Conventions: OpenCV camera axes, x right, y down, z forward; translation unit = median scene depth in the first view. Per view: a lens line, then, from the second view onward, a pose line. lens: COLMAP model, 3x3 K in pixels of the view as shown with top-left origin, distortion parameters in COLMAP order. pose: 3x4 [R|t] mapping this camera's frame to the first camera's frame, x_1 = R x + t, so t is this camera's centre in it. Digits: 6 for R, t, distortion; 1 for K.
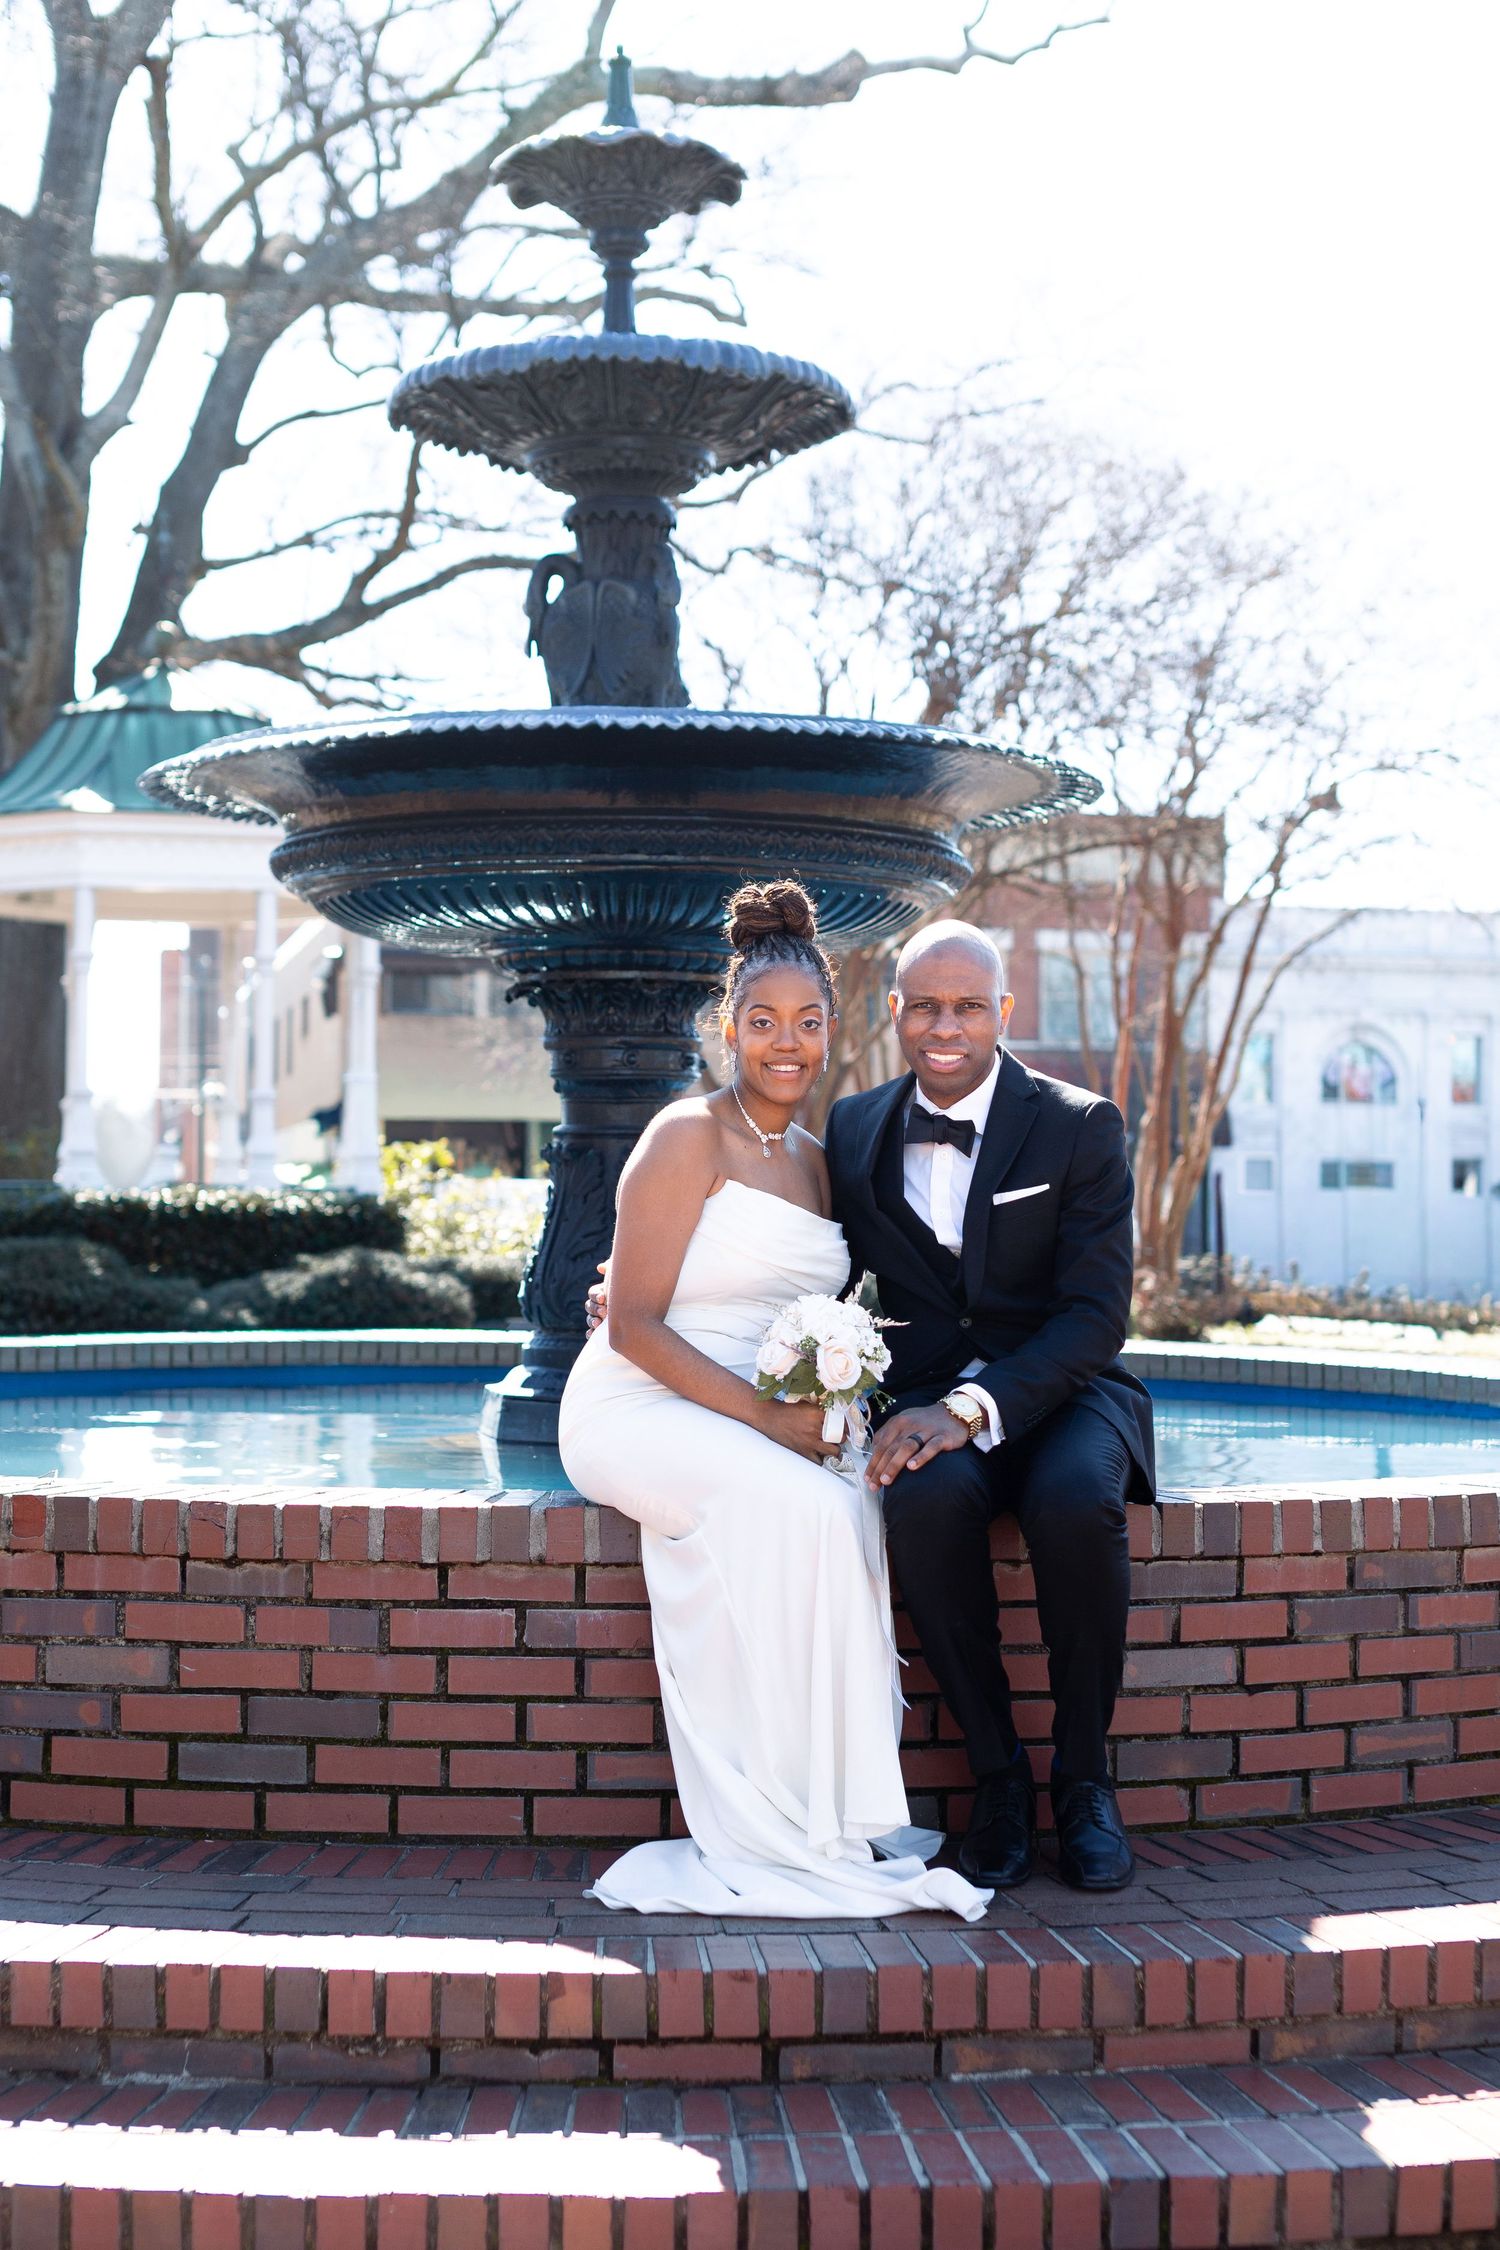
lens RADIAL K [[3301.2, 0, 750.0], [0, 3301.2, 1125.0], [0, 0, 1]] dist [-0.896152, 0.009343]
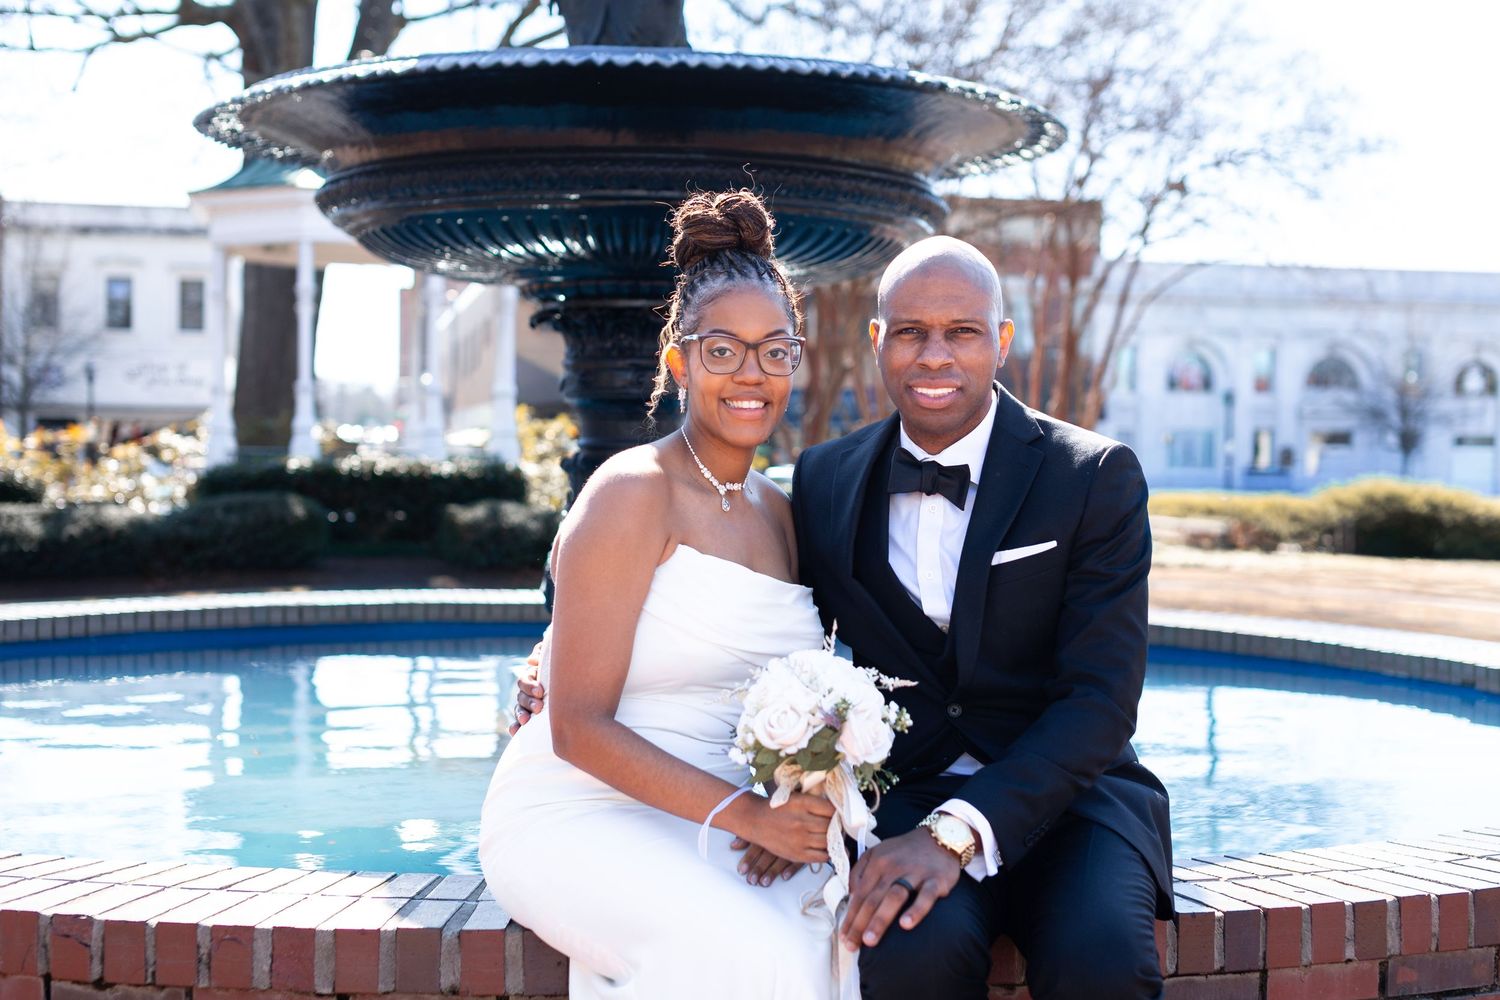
lens RADIAL K [[2179.1, 0, 666.4], [0, 2179.1, 497.8], [0, 0, 1]] dist [-0.292338, -0.050397]
pose [[0.998583, 0.004548, -0.053023, 0.012450], [-0.002303, 0.999101, 0.042322, -0.011779], [0.053168, -0.042140, 0.997696, 0.279759]]
